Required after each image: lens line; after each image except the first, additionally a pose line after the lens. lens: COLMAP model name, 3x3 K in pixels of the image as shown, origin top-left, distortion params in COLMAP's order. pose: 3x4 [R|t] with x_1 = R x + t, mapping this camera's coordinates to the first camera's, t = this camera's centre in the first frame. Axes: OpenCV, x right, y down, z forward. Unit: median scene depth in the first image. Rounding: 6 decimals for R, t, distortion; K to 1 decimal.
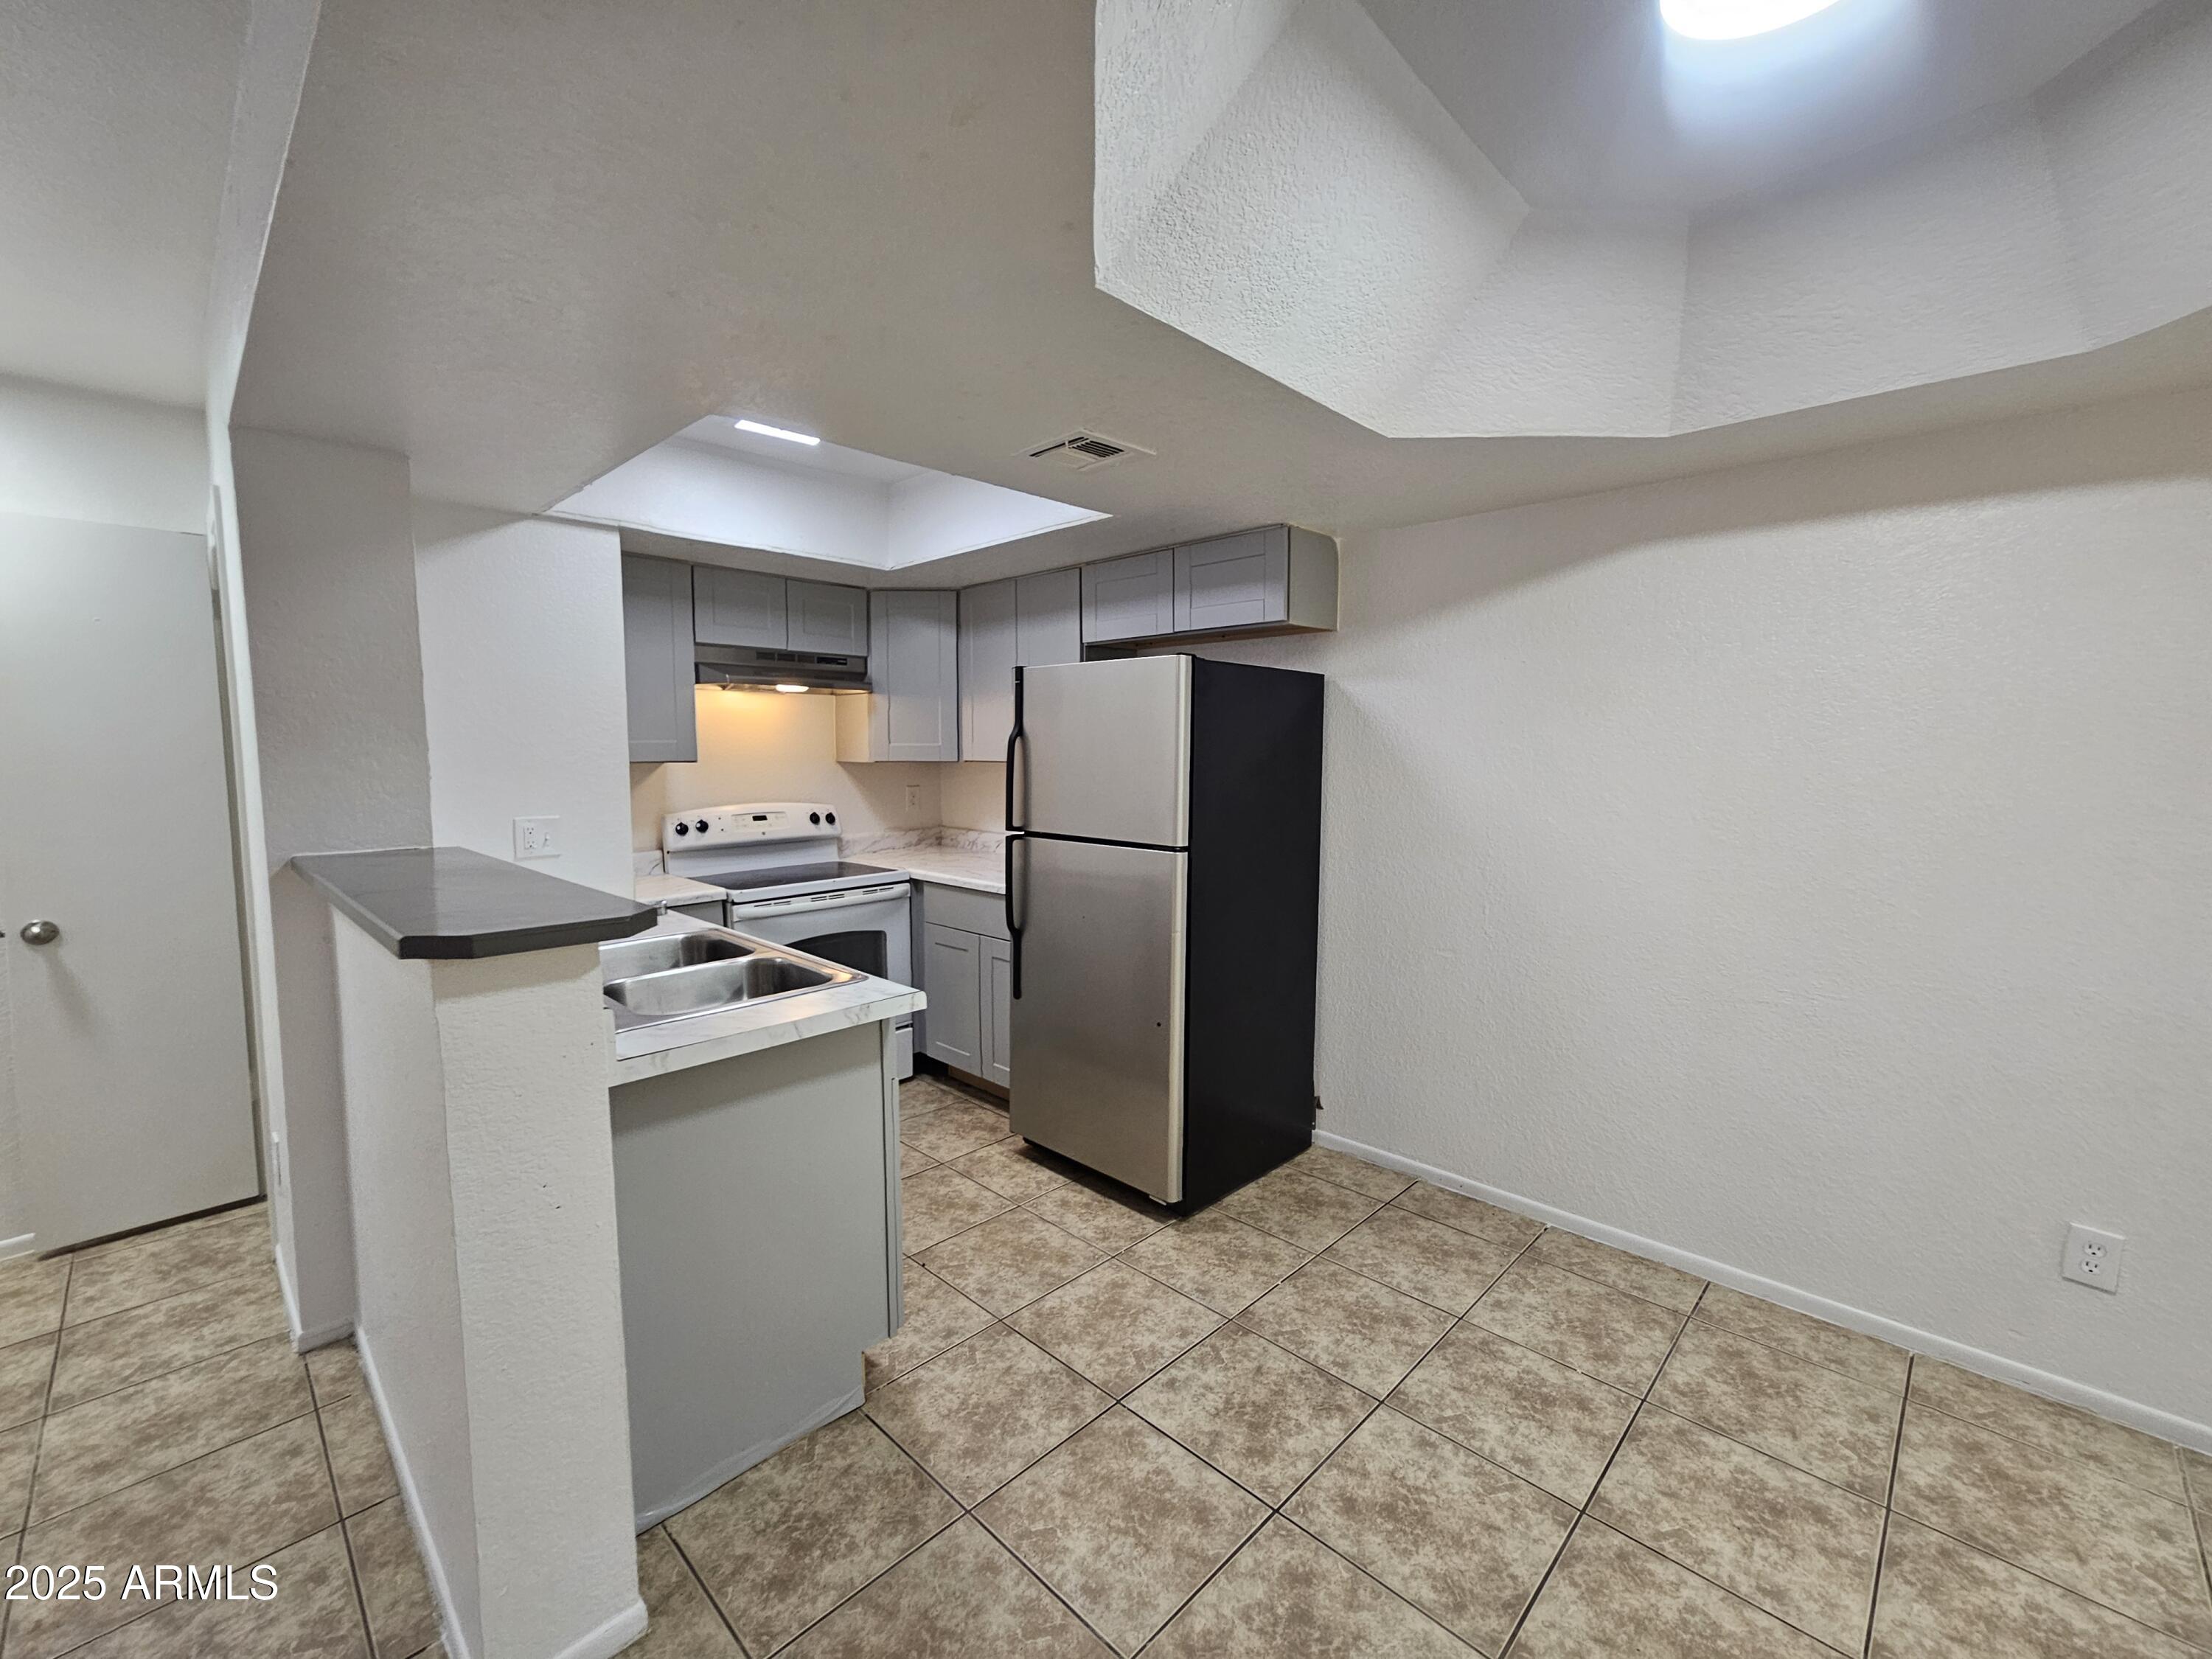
lens RADIAL K [[915.4, 0, 1098.8], [0, 915.4, 817.5], [0, 0, 1]] dist [-0.001152, 0.001479]
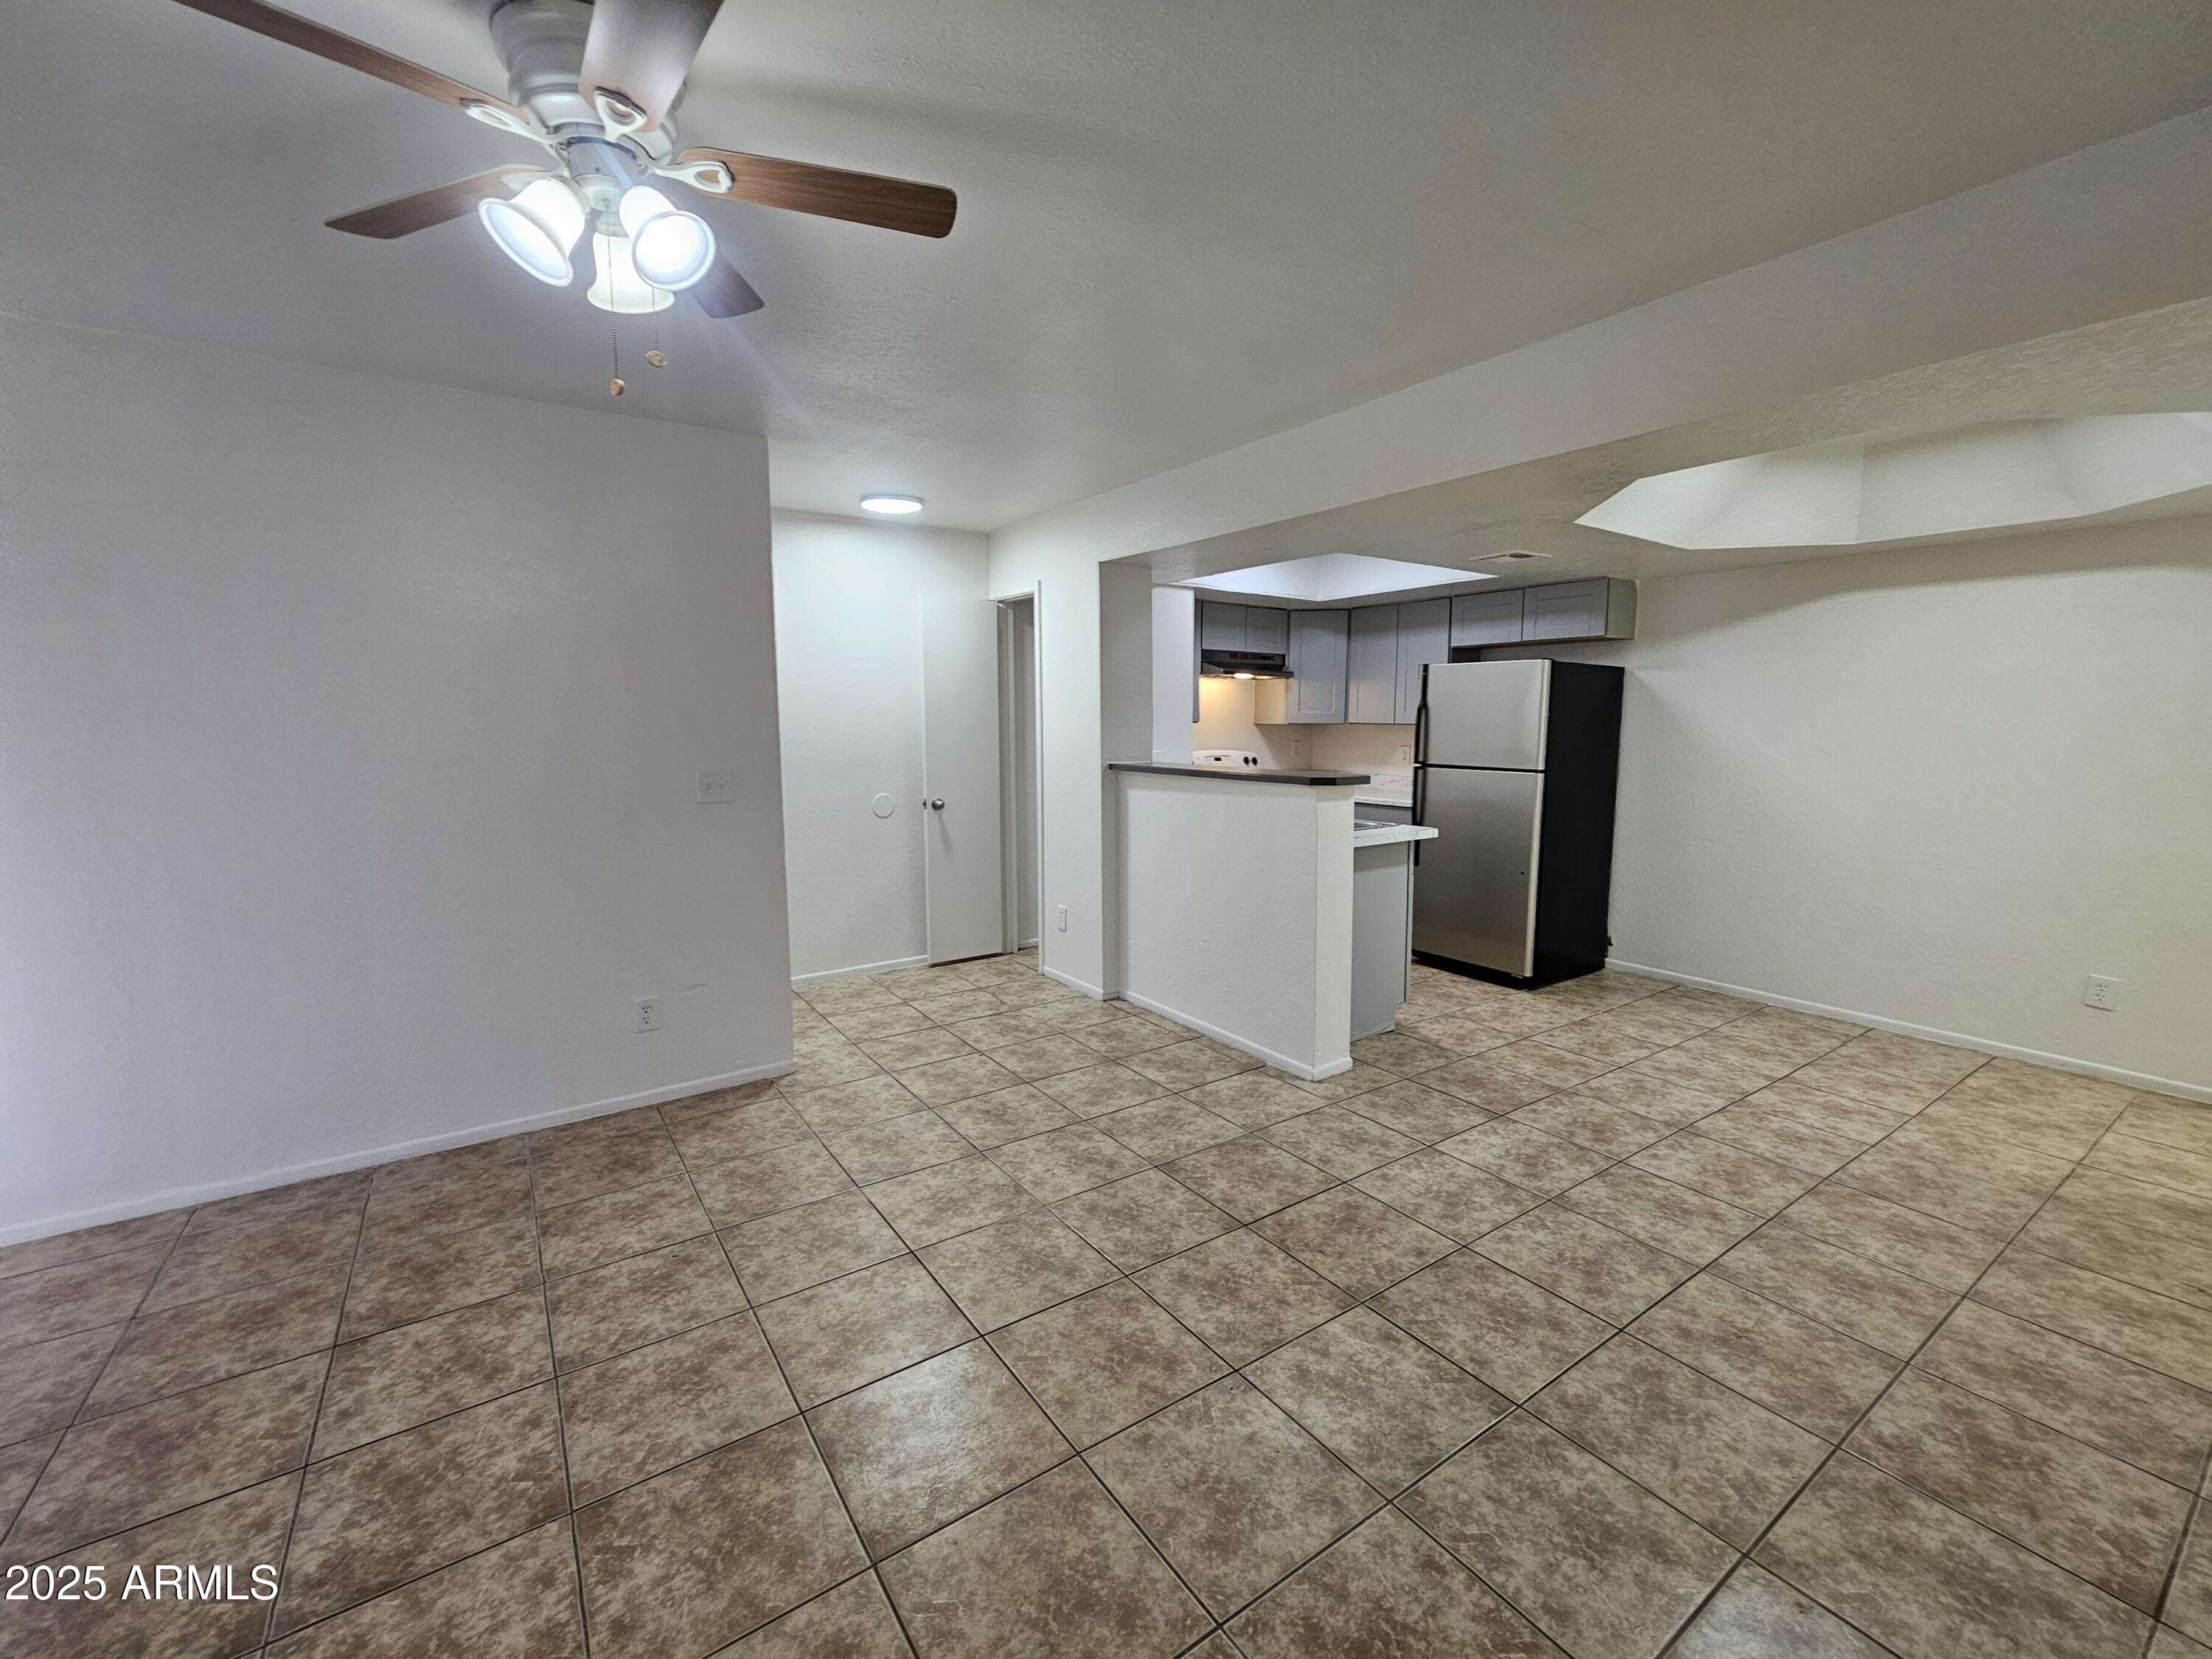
lens RADIAL K [[915.4, 0, 1108.0], [0, 915.4, 811.6], [0, 0, 1]] dist [-0.001152, 0.001479]
pose [[0.981876, 0.022048, -0.188238, -0.368280], [-0.017640, 0.999530, 0.025063, 0.077092], [0.188702, -0.021288, 0.981804, -0.817718]]
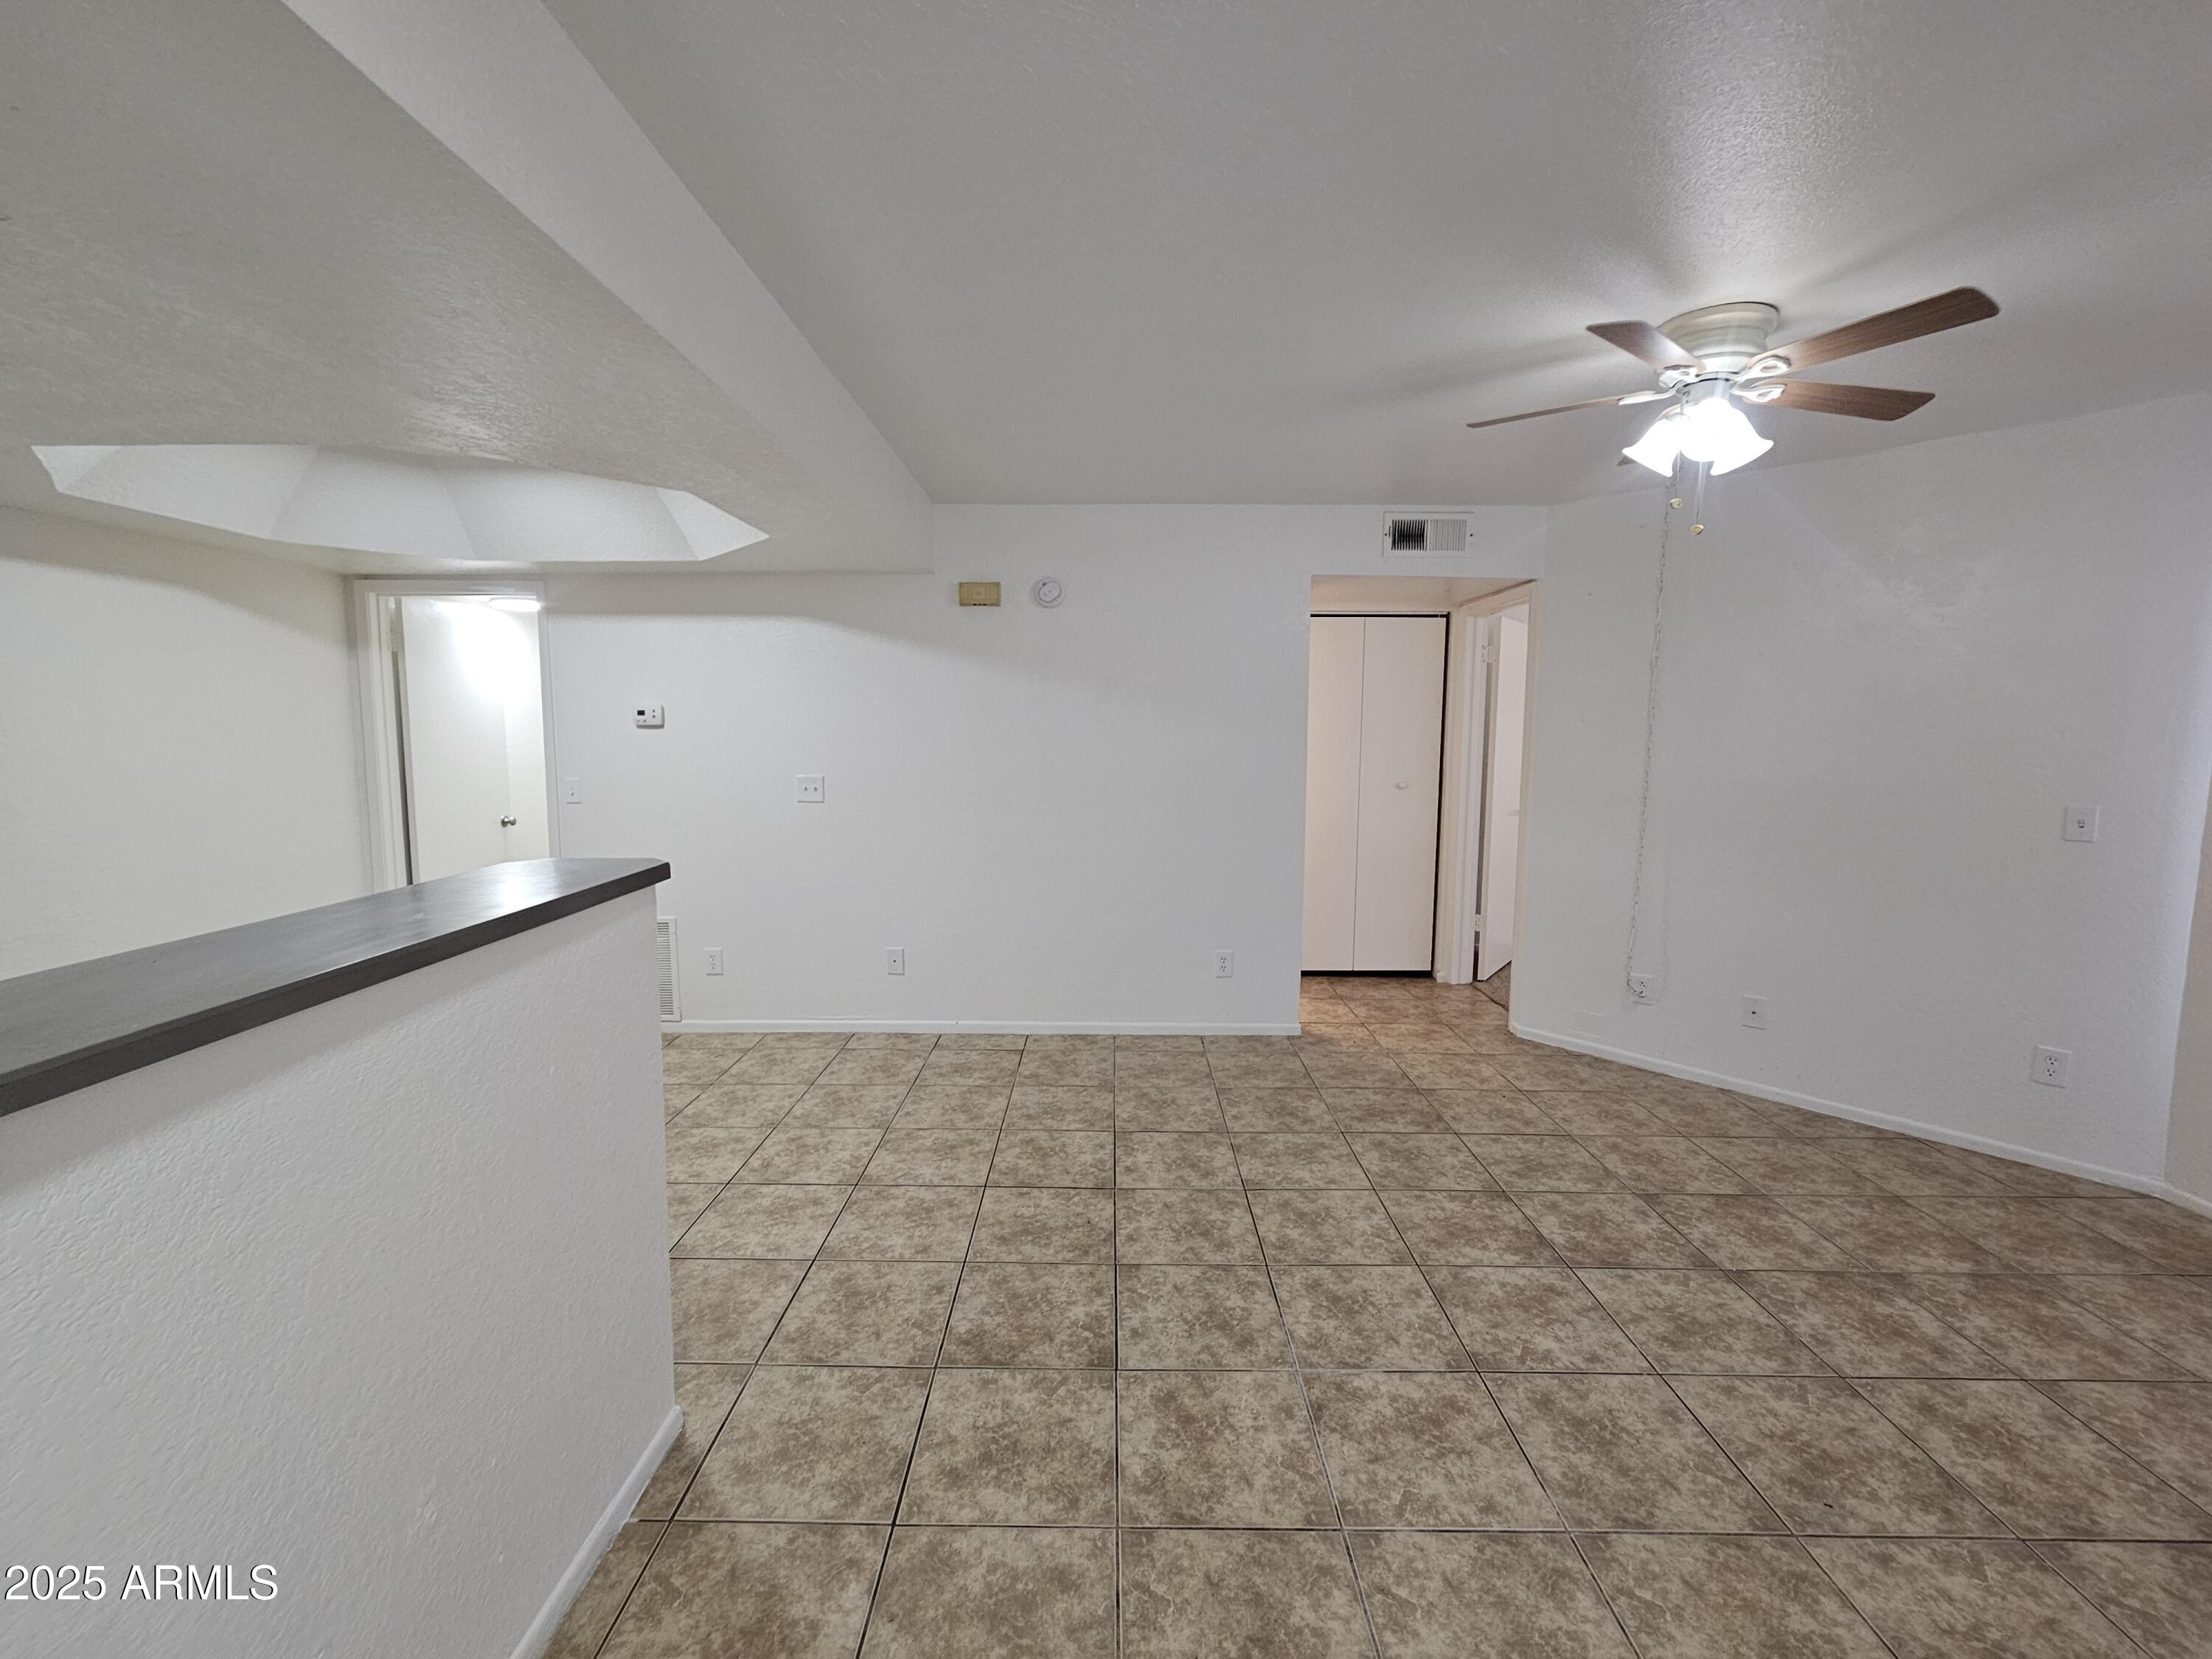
lens RADIAL K [[915.4, 0, 1101.4], [0, 915.4, 809.9], [0, 0, 1]] dist [-0.001152, 0.001479]
pose [[-0.693069, -0.063821, 0.718041, -0.996927], [0.058196, 0.987869, 0.143976, -0.053388], [-0.718519, 0.141572, -0.680947, 0.649853]]
